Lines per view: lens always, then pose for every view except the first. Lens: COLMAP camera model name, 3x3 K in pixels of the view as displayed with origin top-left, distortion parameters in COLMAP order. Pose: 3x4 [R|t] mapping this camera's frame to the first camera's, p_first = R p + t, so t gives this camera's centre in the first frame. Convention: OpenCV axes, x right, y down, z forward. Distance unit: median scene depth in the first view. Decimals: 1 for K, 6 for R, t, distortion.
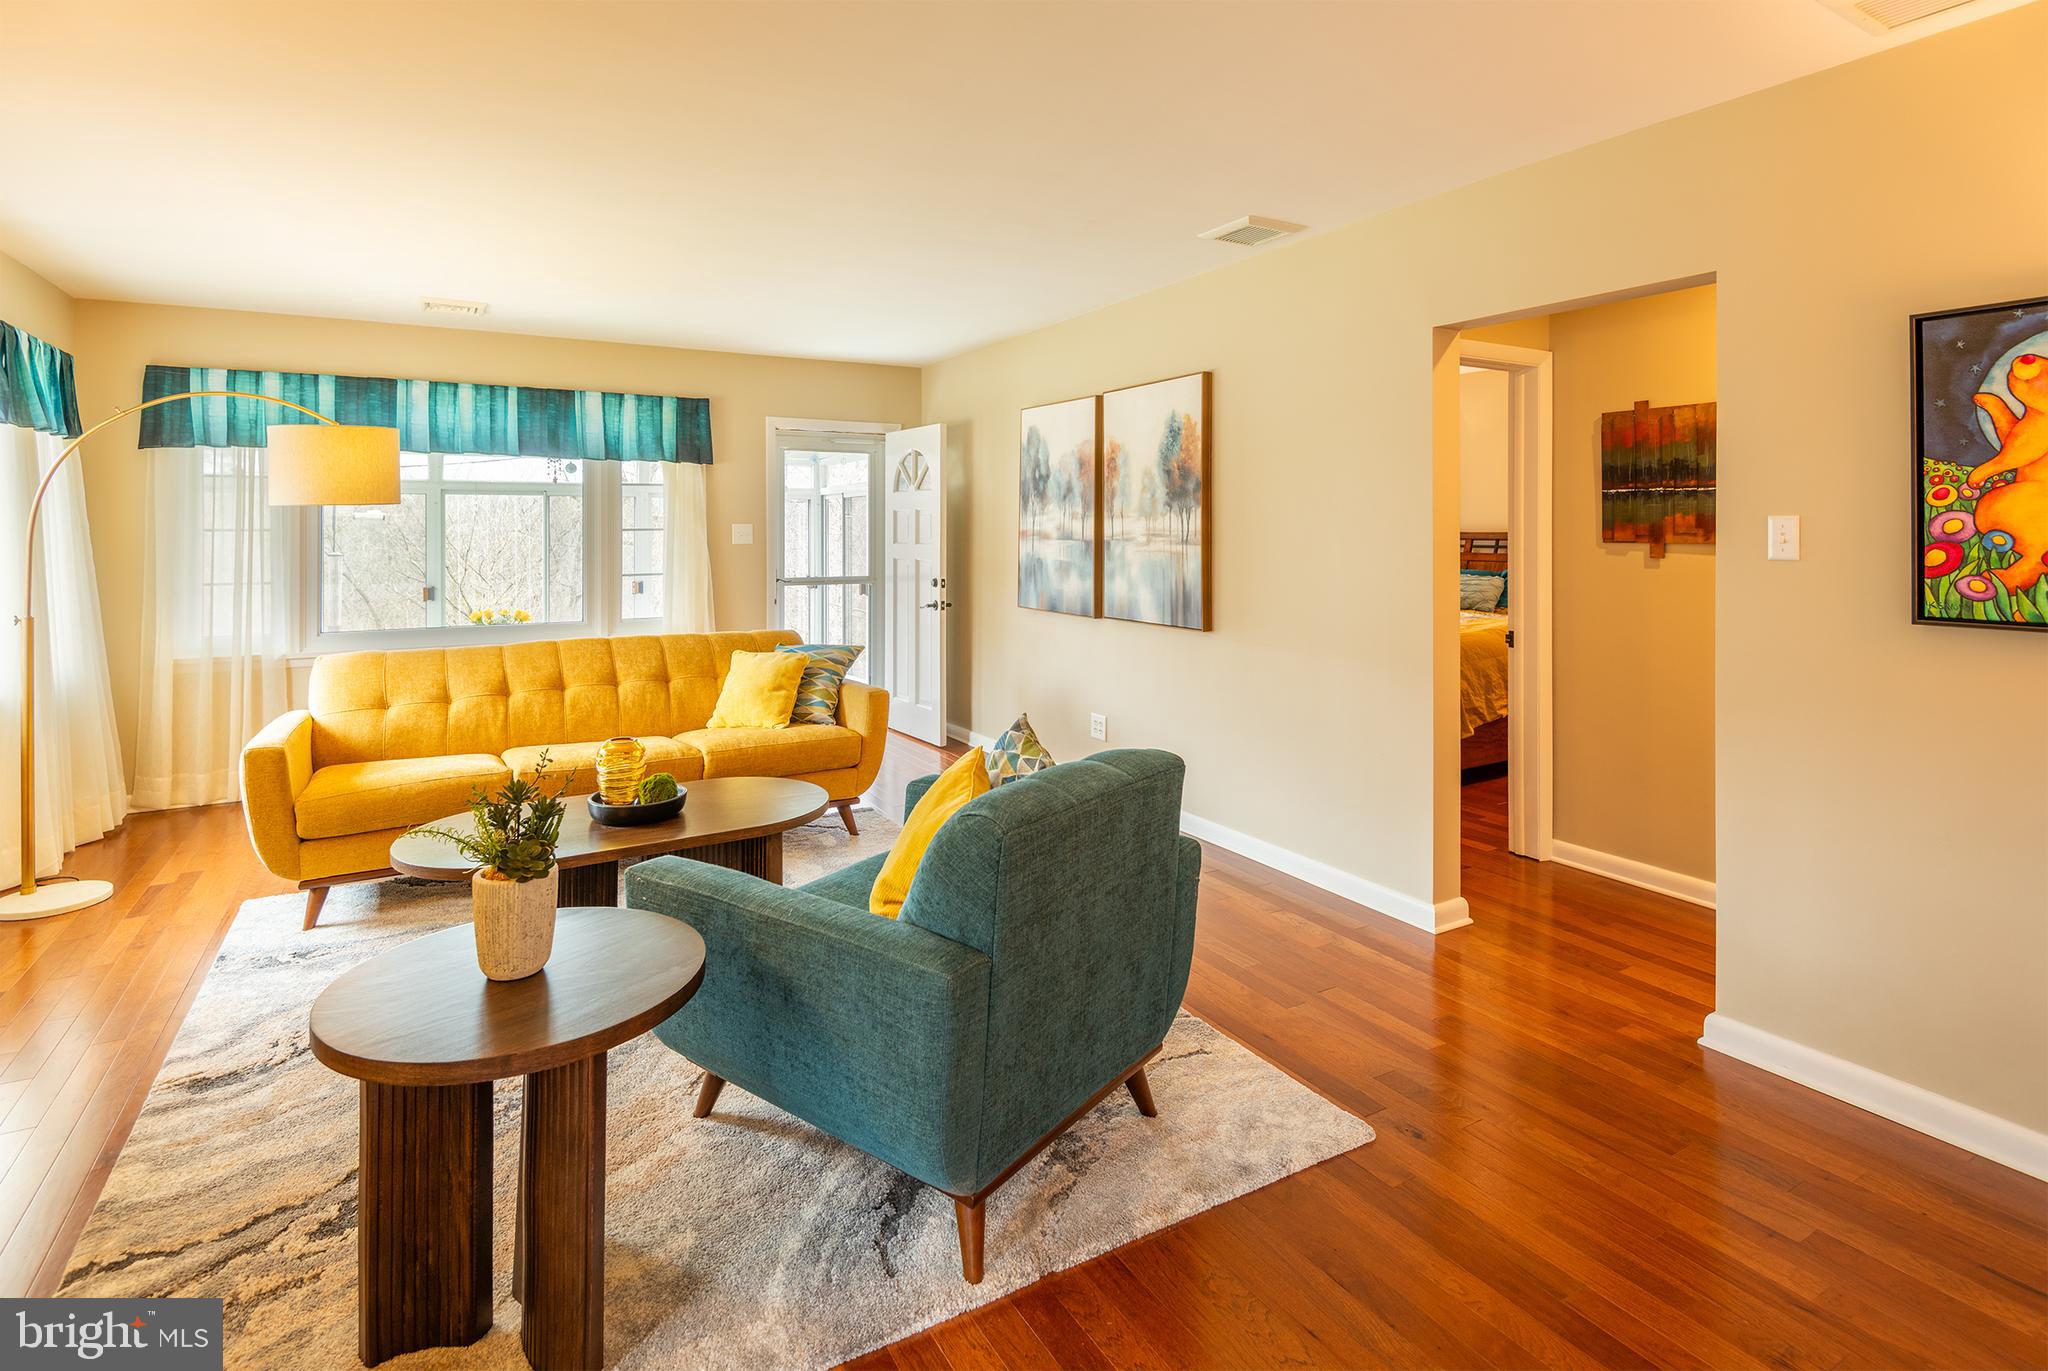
lens RADIAL K [[1052.3, 0, 988.4], [0, 1052.3, 551.9], [0, 0, 1]] dist [-0.010420, -0.000206]
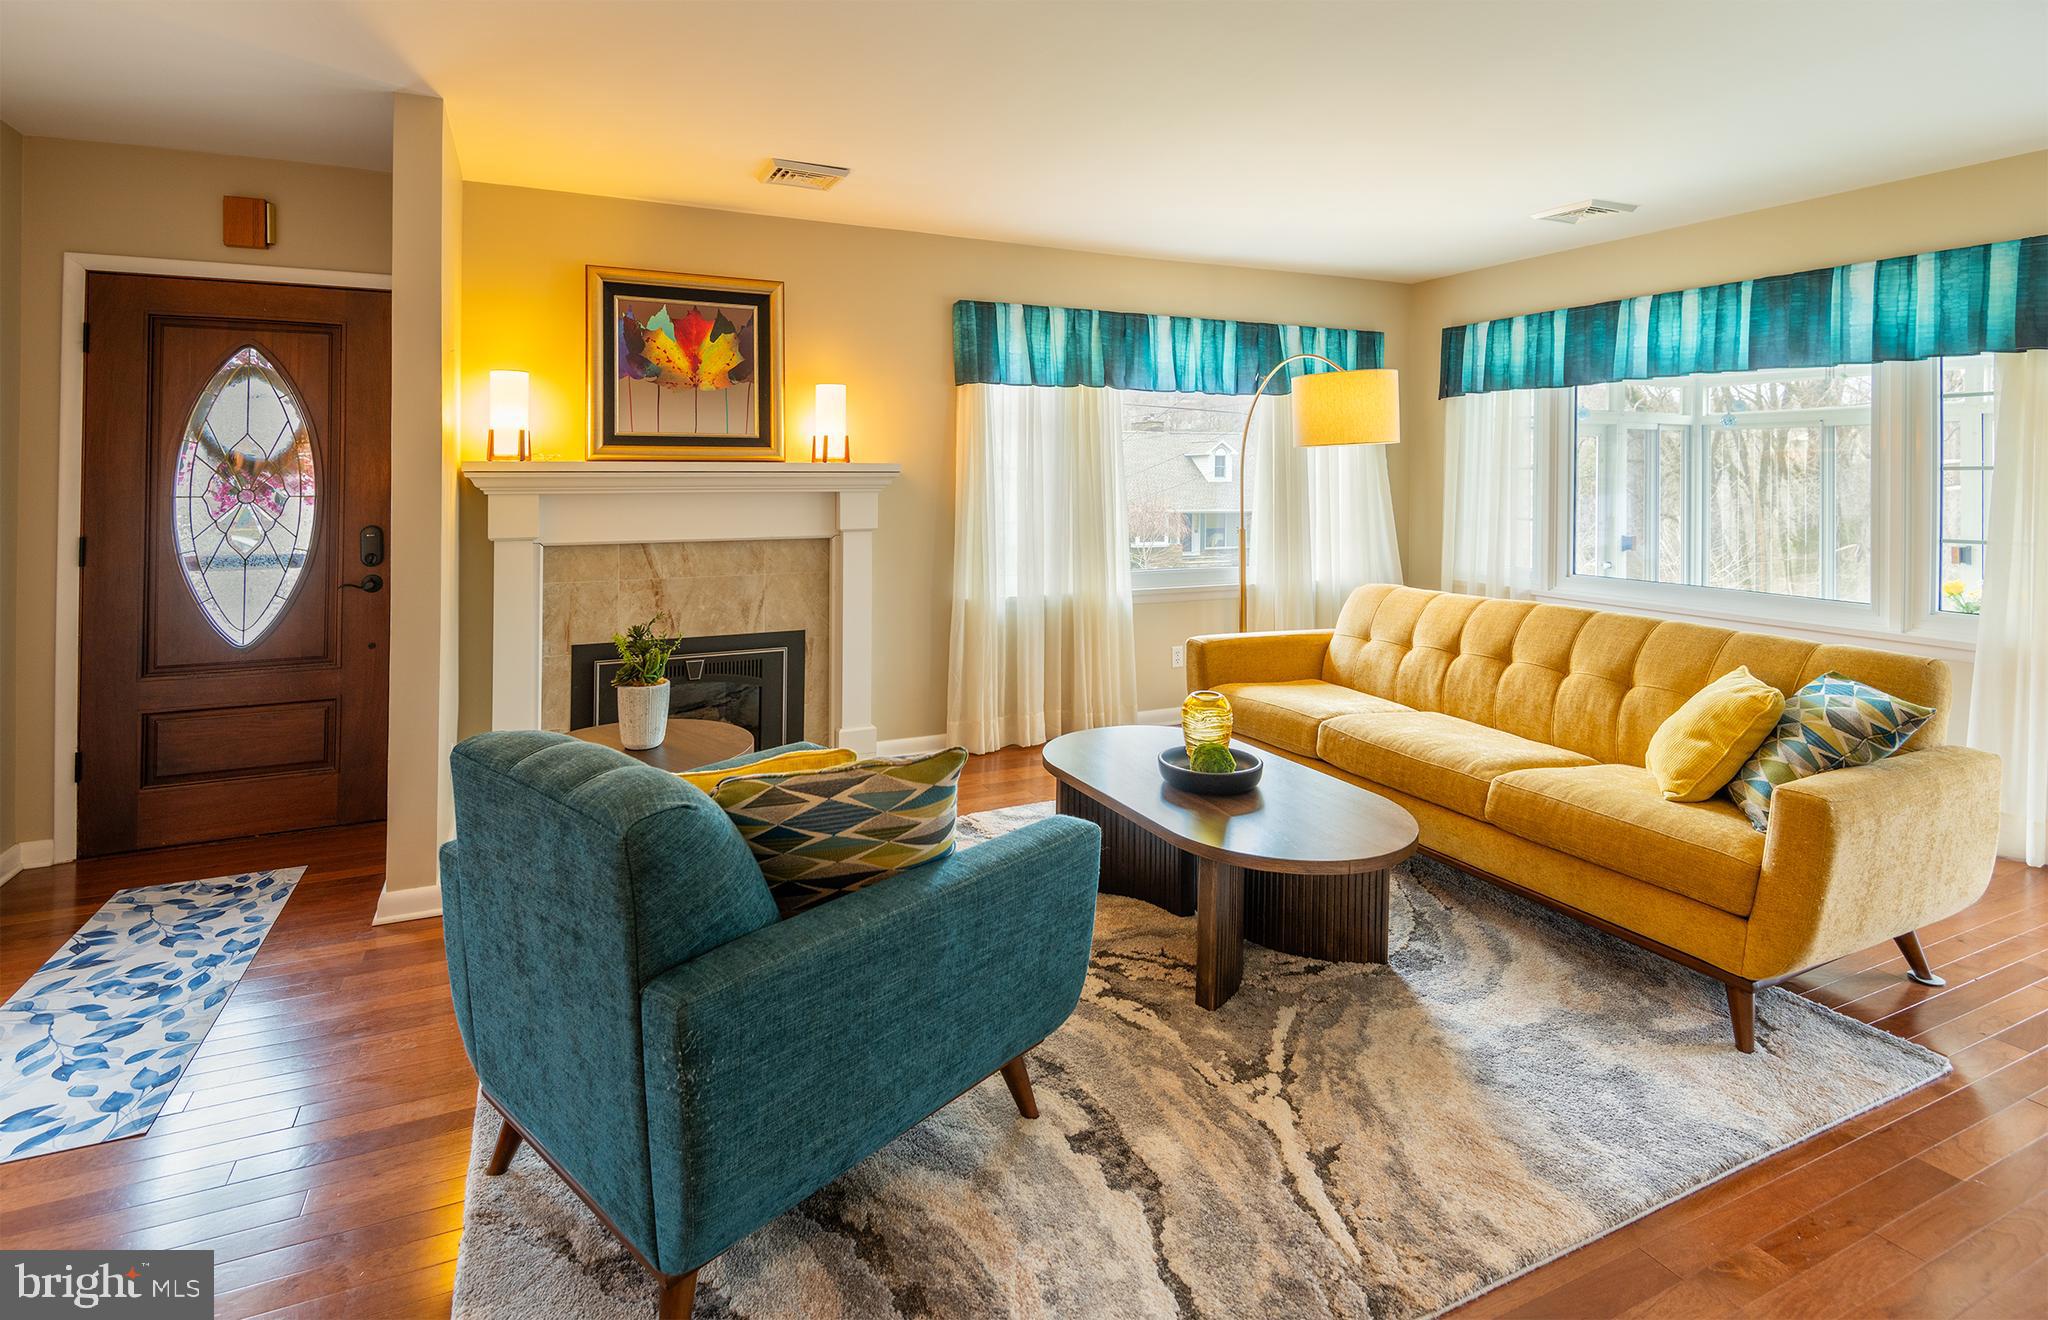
lens RADIAL K [[951.7, 0, 963.7], [0, 951.7, 470.6], [0, 0, 1]] dist [0.021736, -0.010419]
pose [[-0.083672, 0.000394, -0.996493, 0.345060], [-0.021578, 0.999765, 0.002207, -0.010490], [0.996260, 0.021687, -0.083643, 0.583948]]
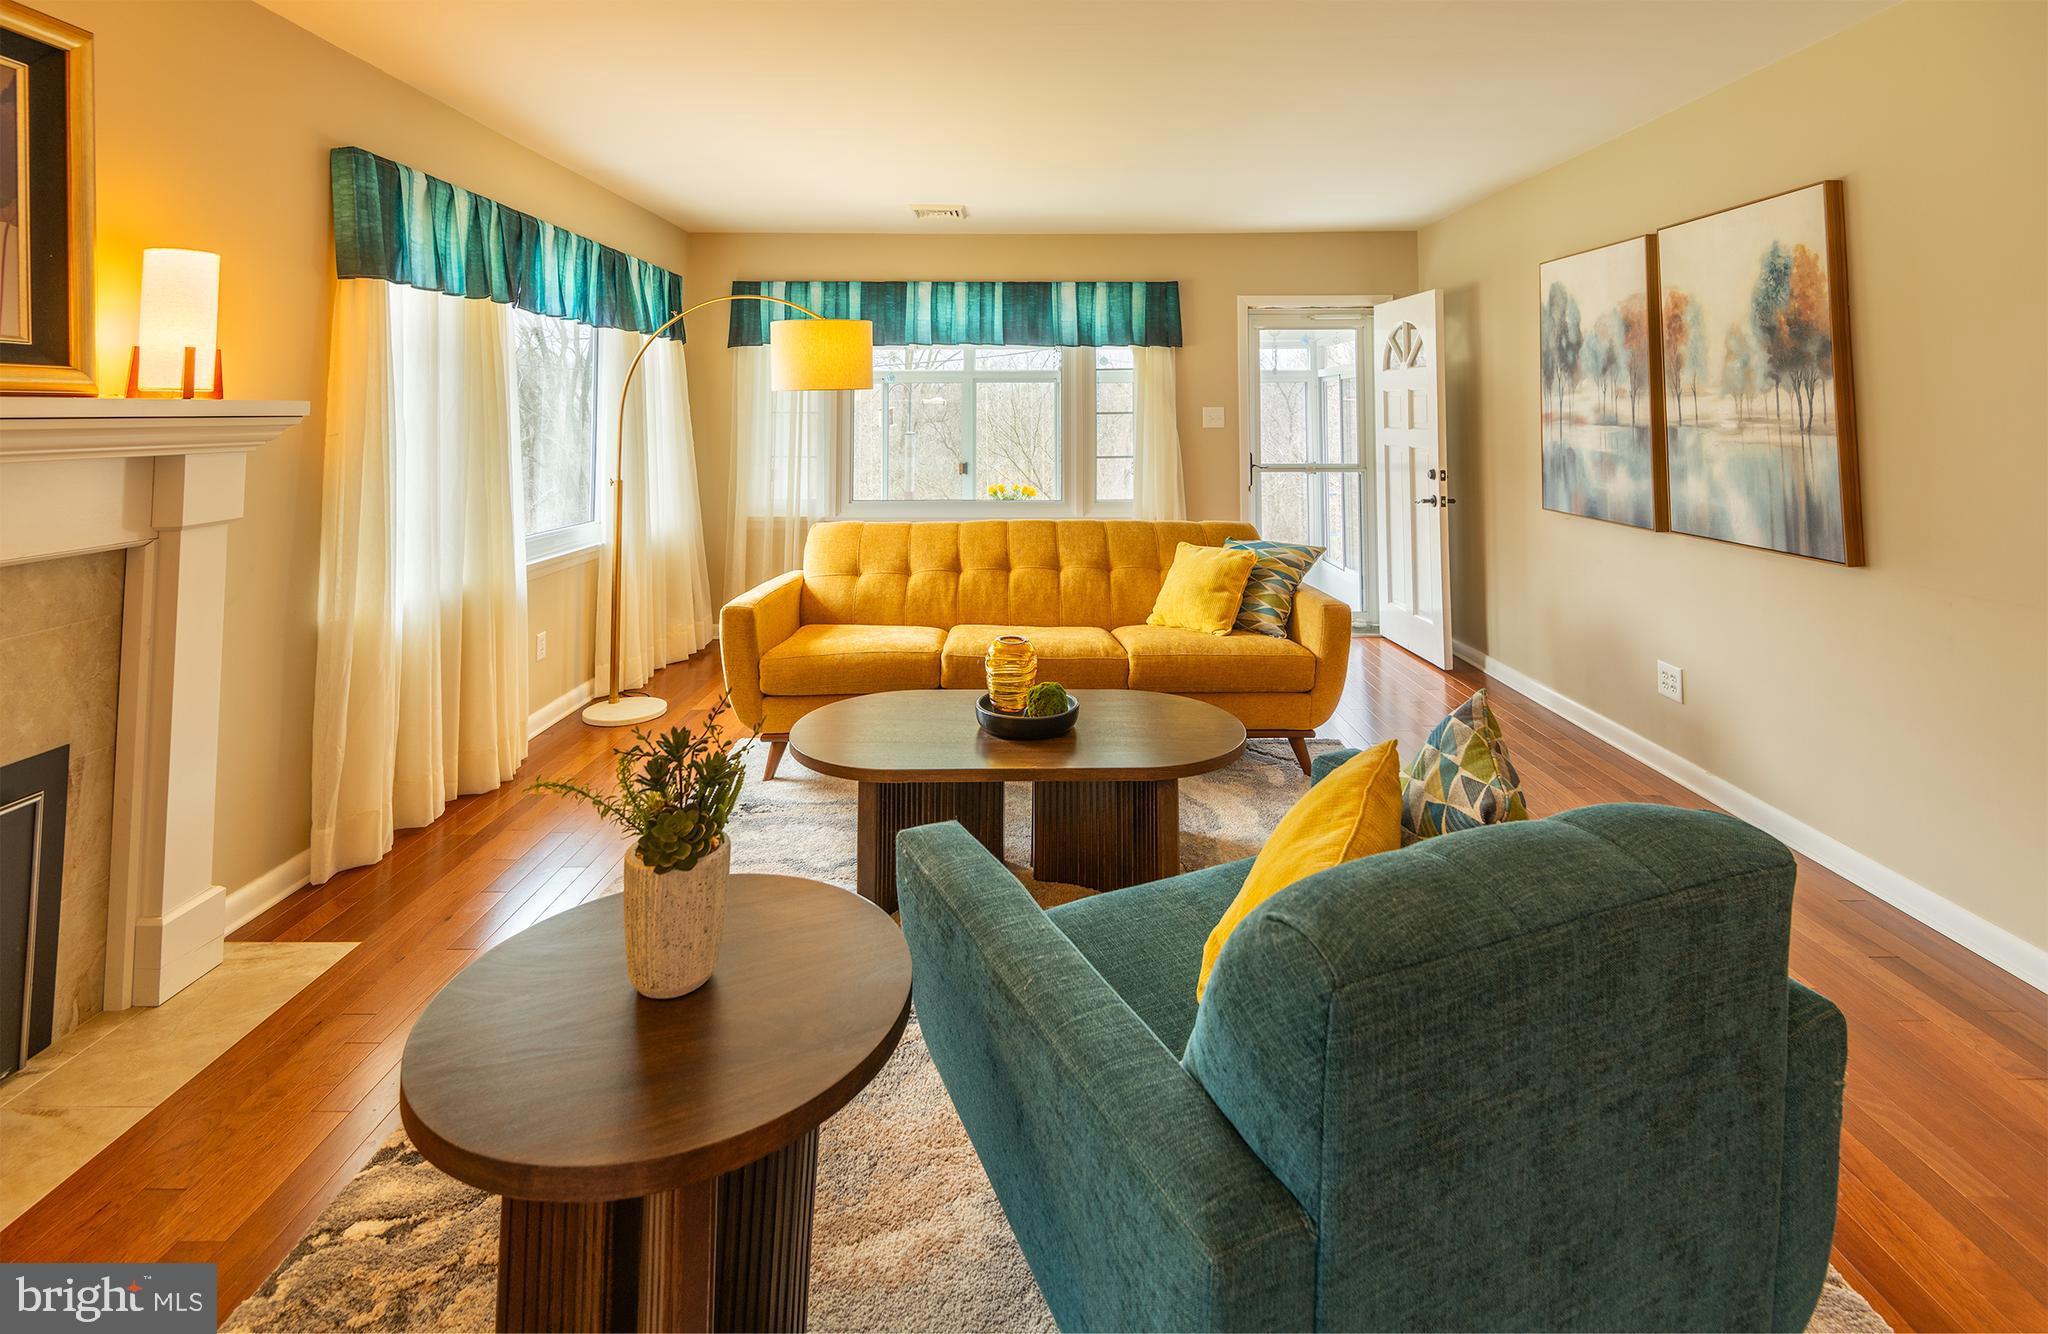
lens RADIAL K [[951.7, 0, 983.4], [0, 951.7, 368.6], [0, 0, 1]] dist [0.021736, -0.010419]
pose [[0.860898, -0.023955, -0.508213, 0.041042], [-0.011247, 0.997751, -0.066080, -0.001819], [0.508653, 0.062604, 0.858692, 0.172810]]
